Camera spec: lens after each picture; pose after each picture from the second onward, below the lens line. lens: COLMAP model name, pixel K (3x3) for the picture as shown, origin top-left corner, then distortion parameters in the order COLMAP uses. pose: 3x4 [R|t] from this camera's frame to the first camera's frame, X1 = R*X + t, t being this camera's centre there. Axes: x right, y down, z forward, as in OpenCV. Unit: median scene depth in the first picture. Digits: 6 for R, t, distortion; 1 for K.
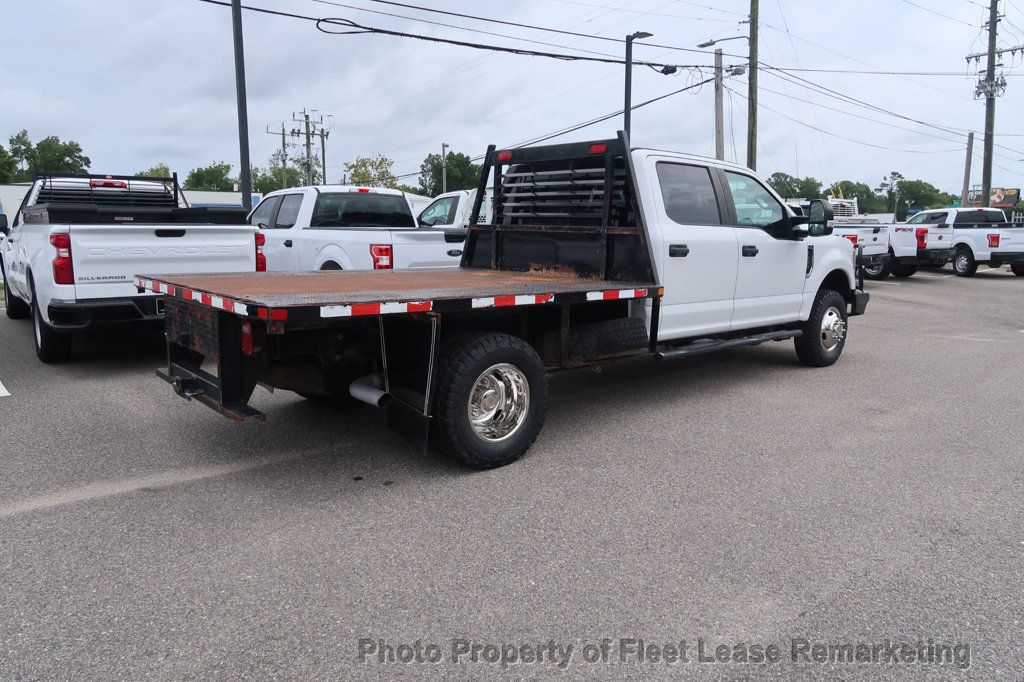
lens RADIAL K [[707.2, 0, 506.4], [0, 707.2, 339.5], [0, 0, 1]] dist [-0.033185, 0.015095]
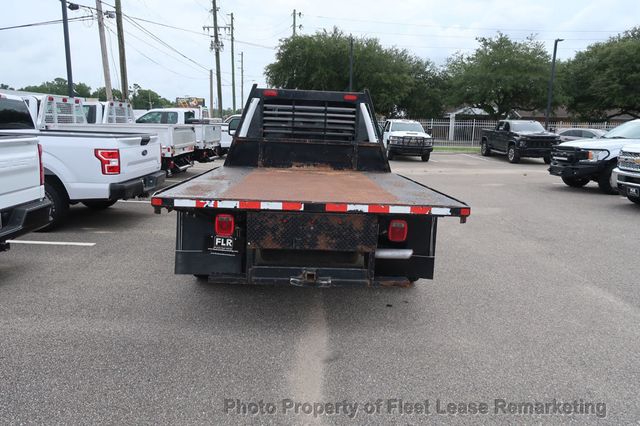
lens RADIAL K [[442.0, 0, 317.5], [0, 442.0, 213.8], [0, 0, 1]] dist [-0.033185, 0.015095]
pose [[0.625995, -0.140063, 0.767146, -0.223317], [0.093538, 0.990122, 0.104446, -0.028566], [-0.774197, 0.006375, 0.632912, 0.099617]]
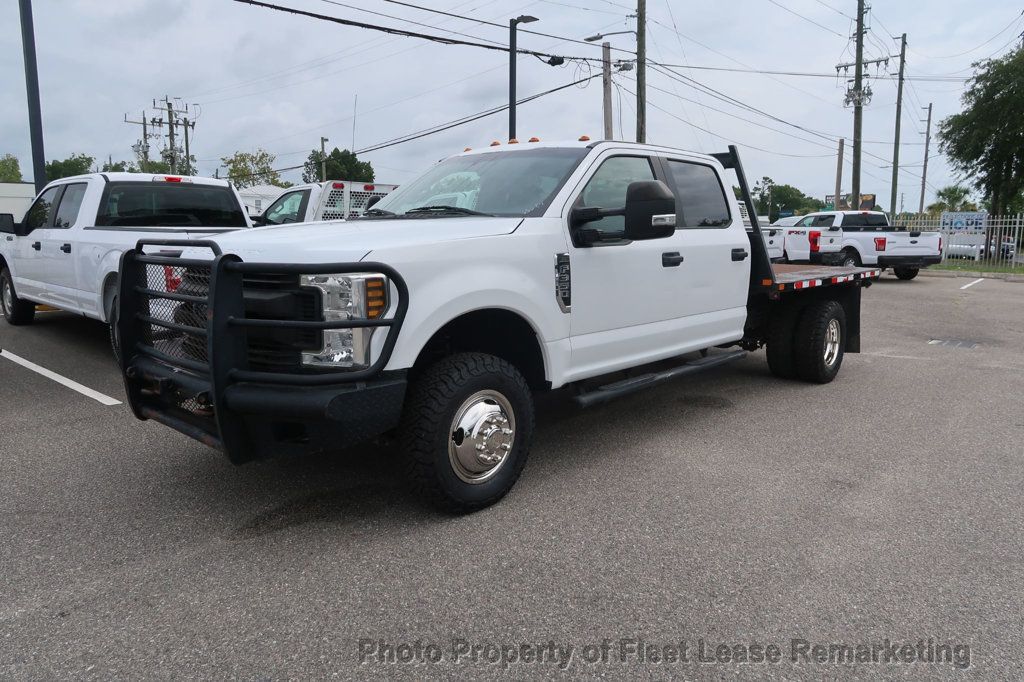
lens RADIAL K [[707.2, 0, 507.6], [0, 707.2, 341.2], [0, 0, 1]] dist [-0.033185, 0.015095]
pose [[0.988153, -0.016801, 0.152547, 0.020559], [0.016432, 0.999858, 0.003683, -0.015674], [-0.152587, -0.001133, 0.988289, 0.093475]]
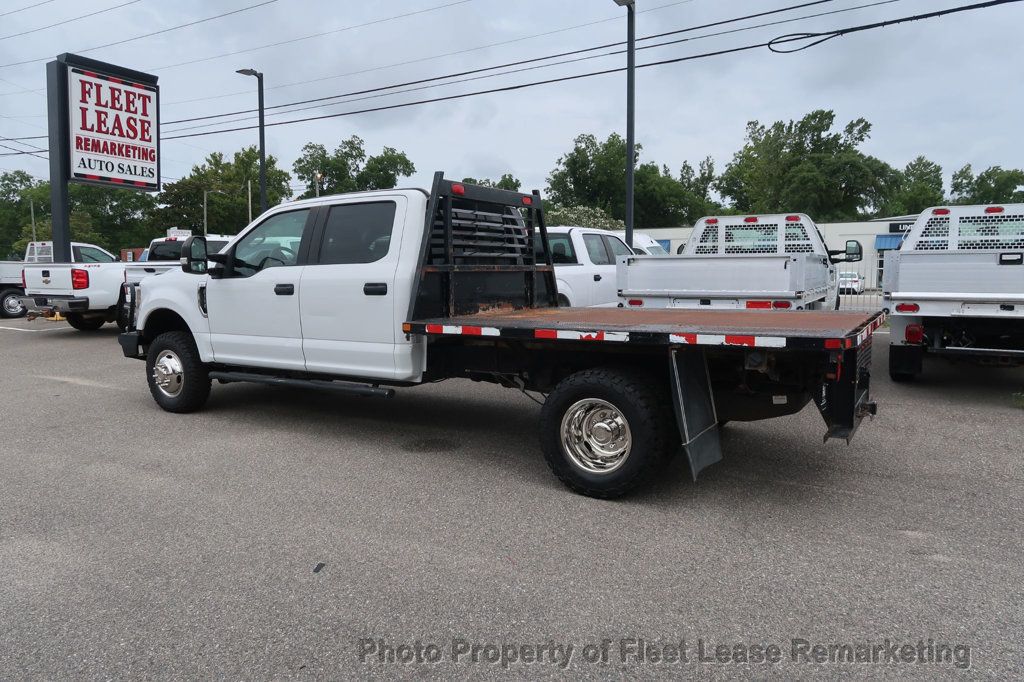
lens RADIAL K [[707.2, 0, 509.6], [0, 707.2, 341.1], [0, 0, 1]] dist [-0.033185, 0.015095]
pose [[0.339414, 0.095880, -0.935738, 0.430955], [-0.134364, 0.989532, 0.052655, -0.048700], [0.930991, 0.107858, 0.348744, 0.309519]]
